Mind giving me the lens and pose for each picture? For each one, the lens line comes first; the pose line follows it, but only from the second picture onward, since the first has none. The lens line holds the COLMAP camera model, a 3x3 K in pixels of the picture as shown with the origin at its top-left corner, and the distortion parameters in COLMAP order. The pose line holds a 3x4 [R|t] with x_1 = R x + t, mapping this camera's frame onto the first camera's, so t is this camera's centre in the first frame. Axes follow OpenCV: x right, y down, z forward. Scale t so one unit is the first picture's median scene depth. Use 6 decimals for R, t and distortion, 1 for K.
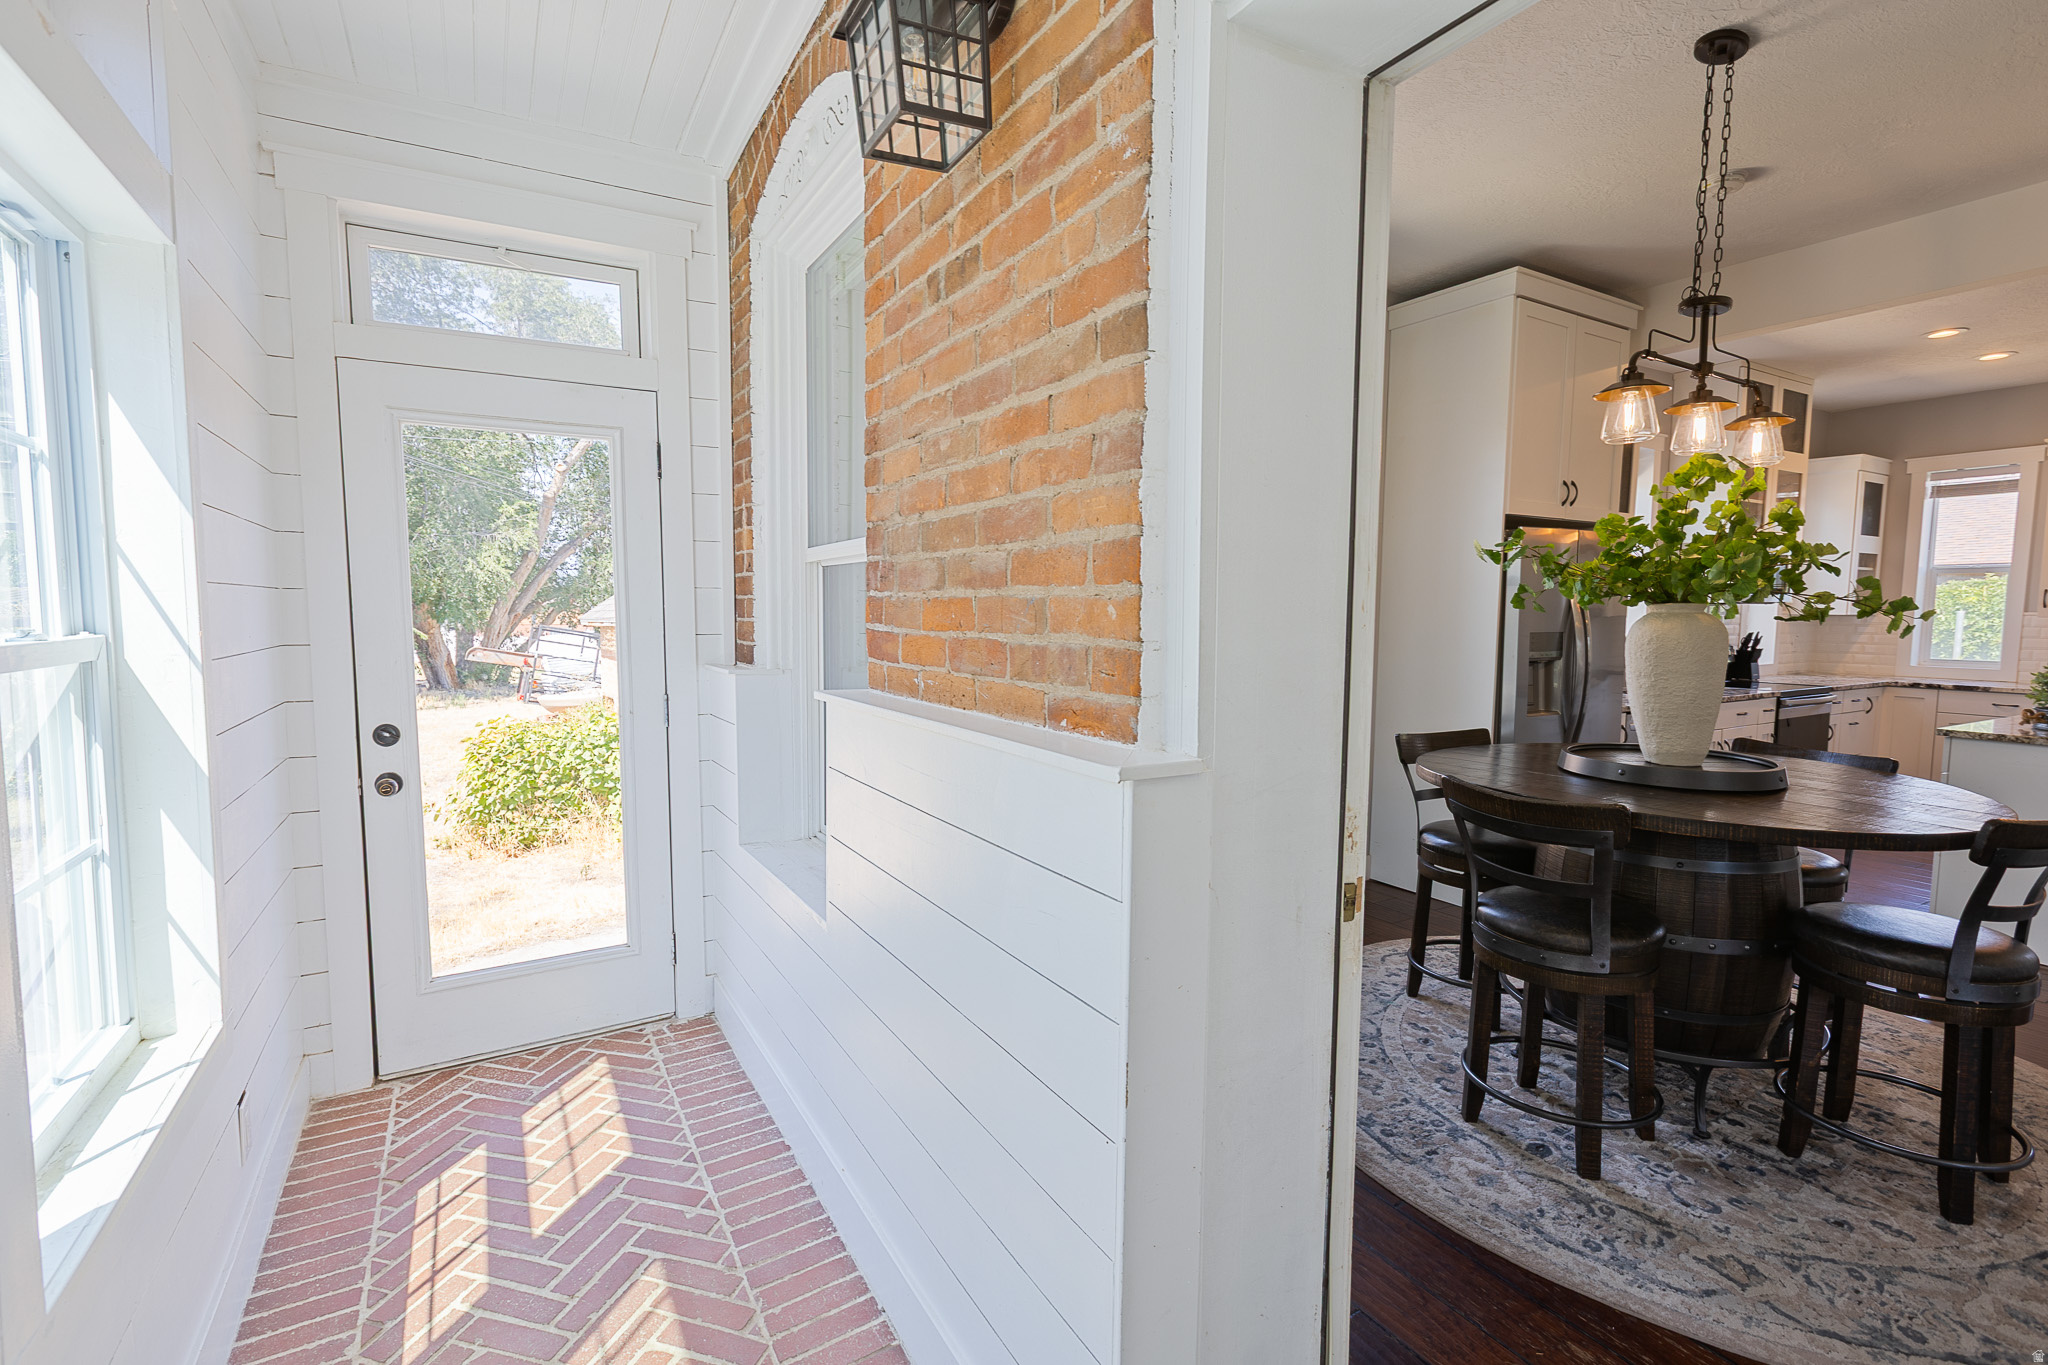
lens RADIAL K [[909.0, 0, 1010.8], [0, 909.0, 676.9], [0, 0, 1]] dist [0.005131, 0.000241]
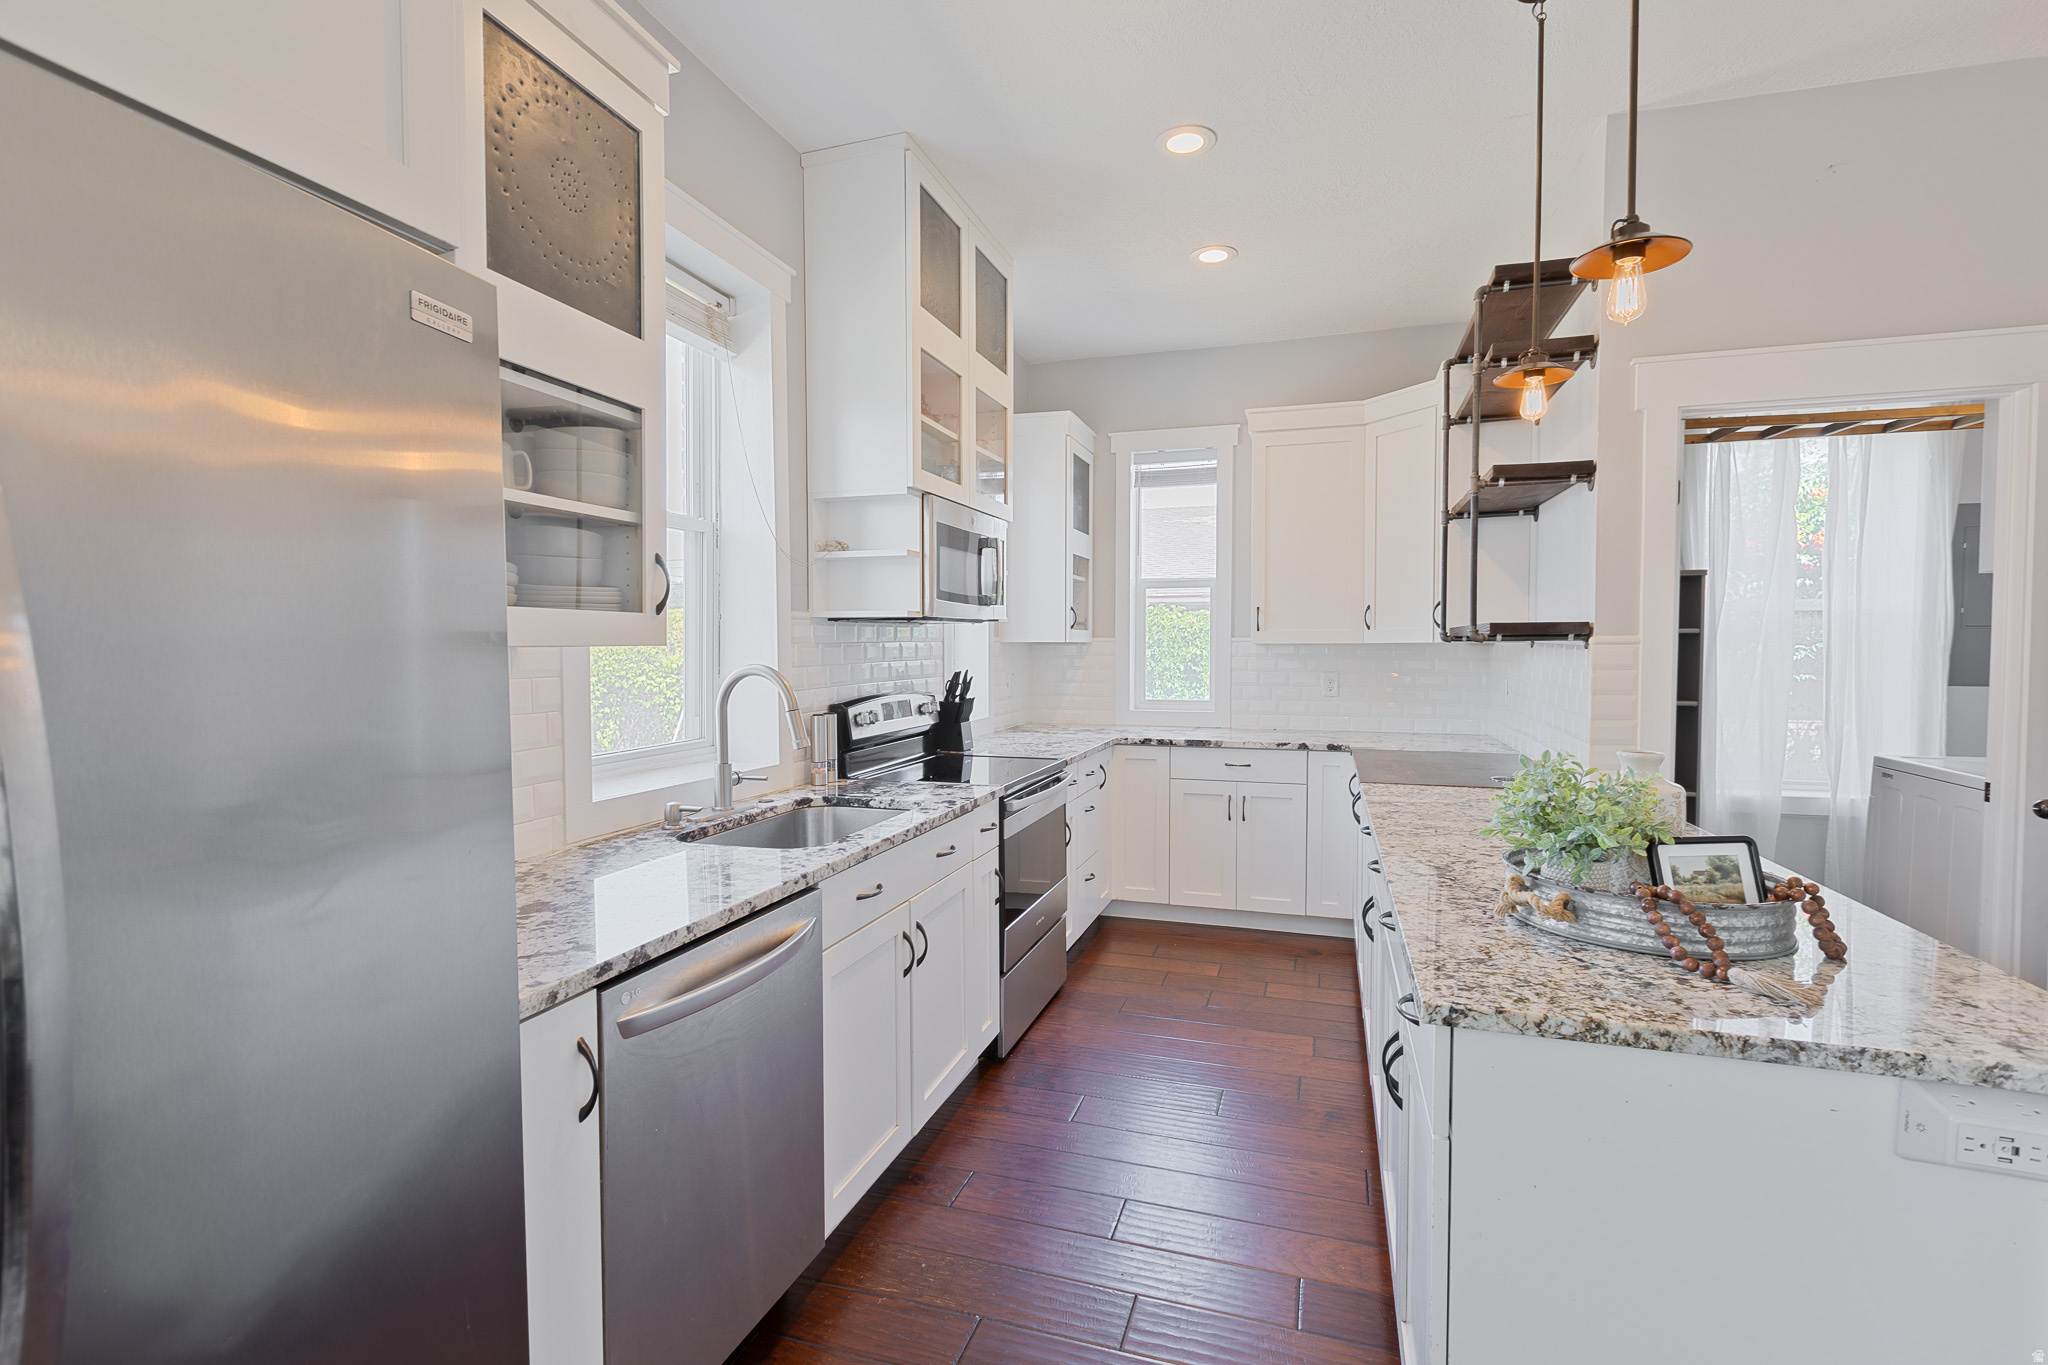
lens RADIAL K [[937.6, 0, 1054.3], [0, 937.6, 669.0], [0, 0, 1]] dist [0.002652, -0.000677]
pose [[0.720273, -0.023020, 0.693309, 0.436933], [0.058420, 0.997912, -0.027558, -0.030017], [-0.691227, 0.060352, 0.720113, 0.520948]]
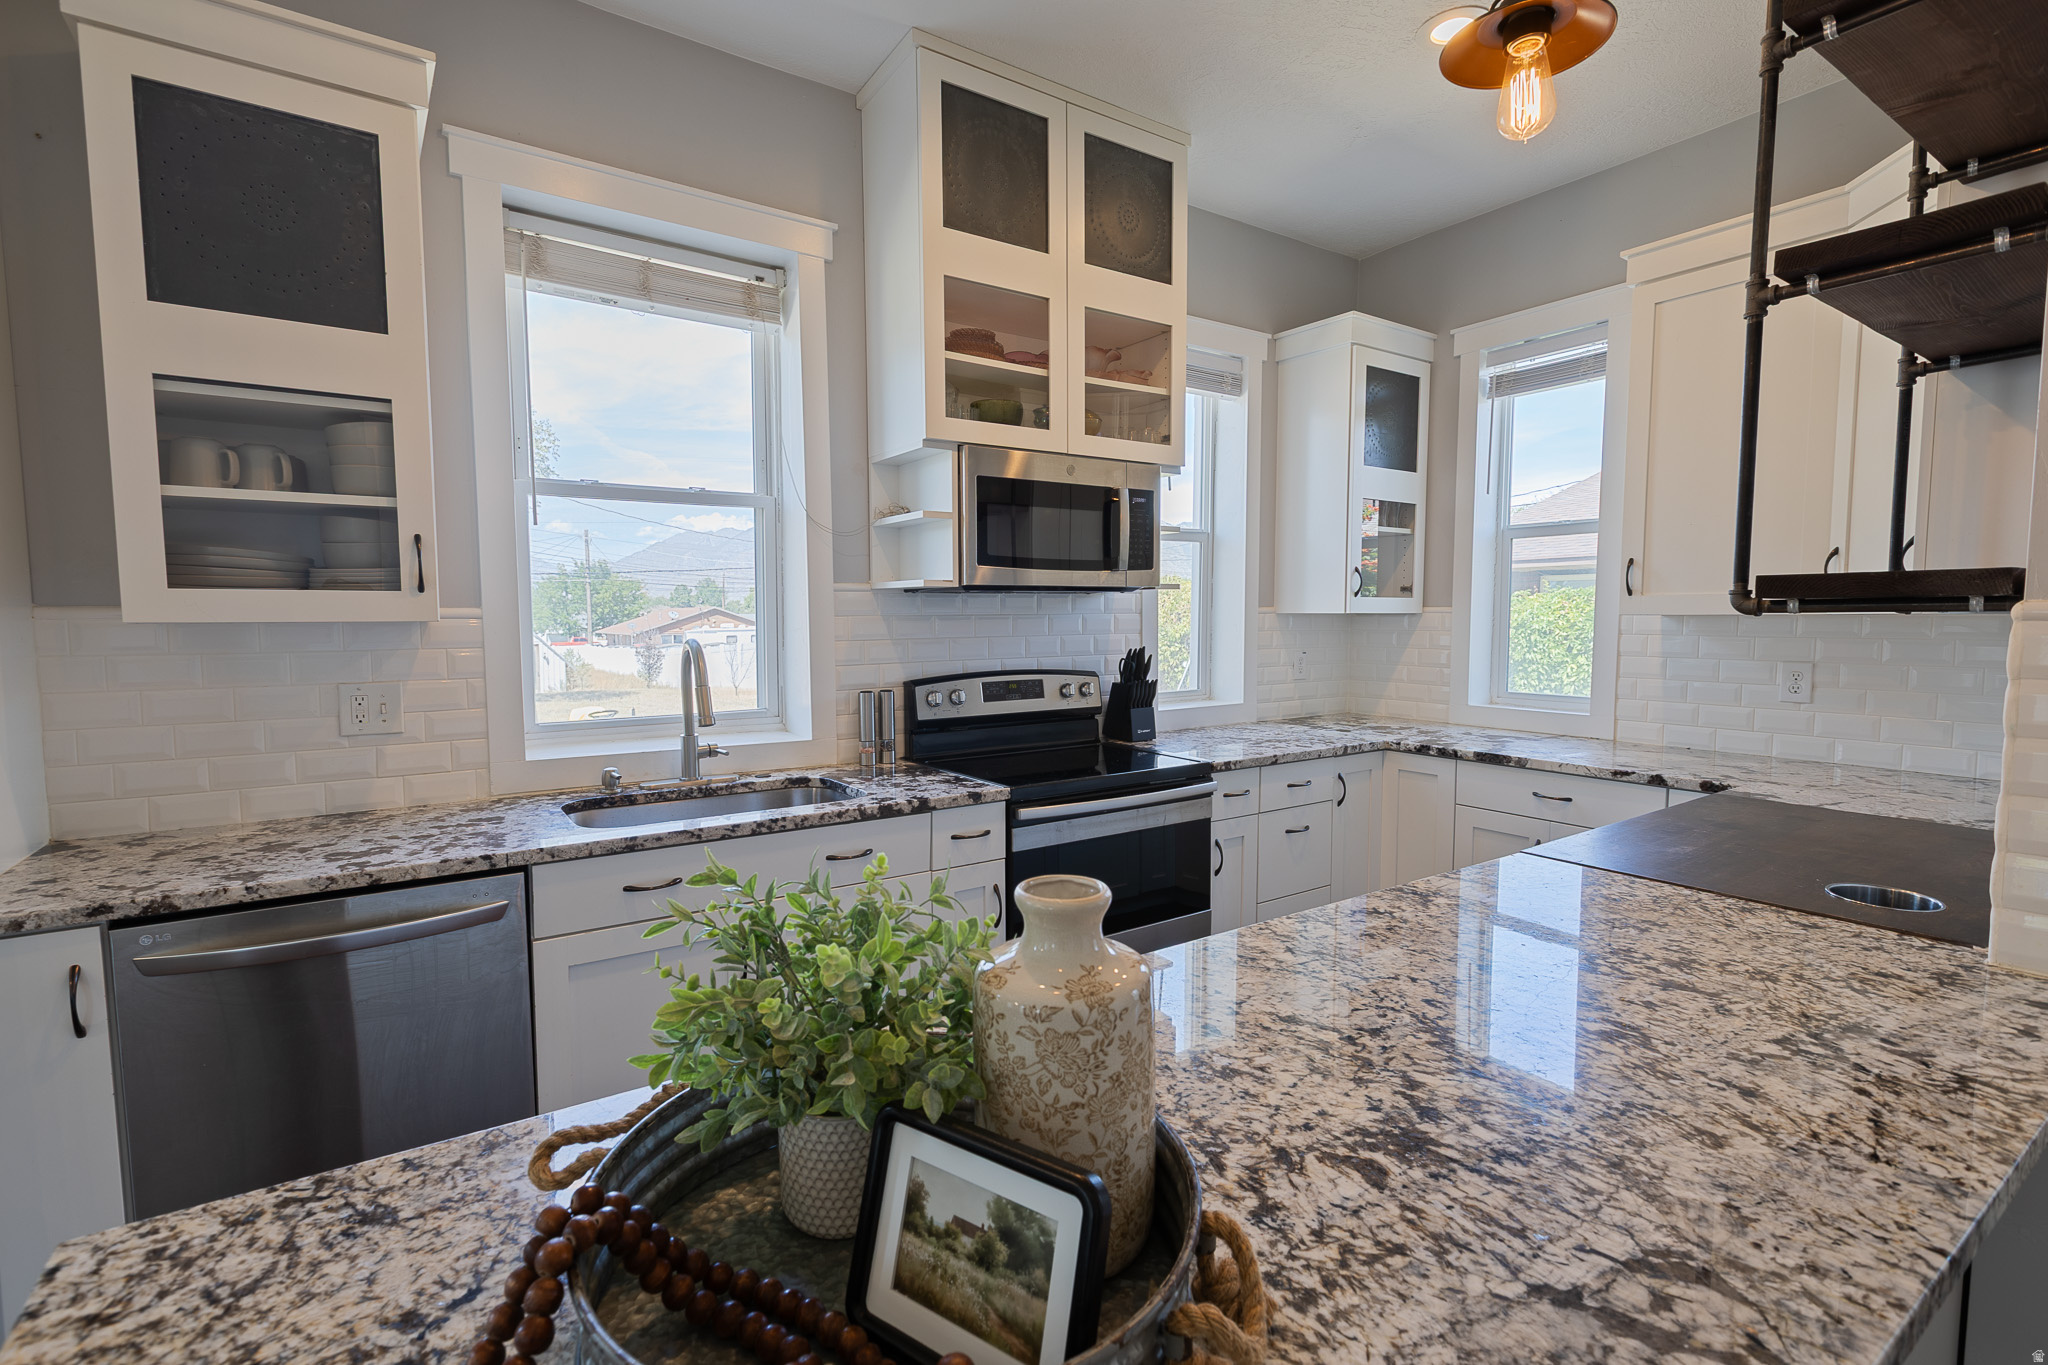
lens RADIAL K [[937.6, 0, 1015.9], [0, 937.6, 668.7], [0, 0, 1]] dist [0.002652, -0.000677]
pose [[0.996469, -0.011595, 0.083152, 0.709519], [0.013264, 0.999721, -0.019554, -0.028112], [-0.082902, 0.020588, 0.996345, 0.490337]]
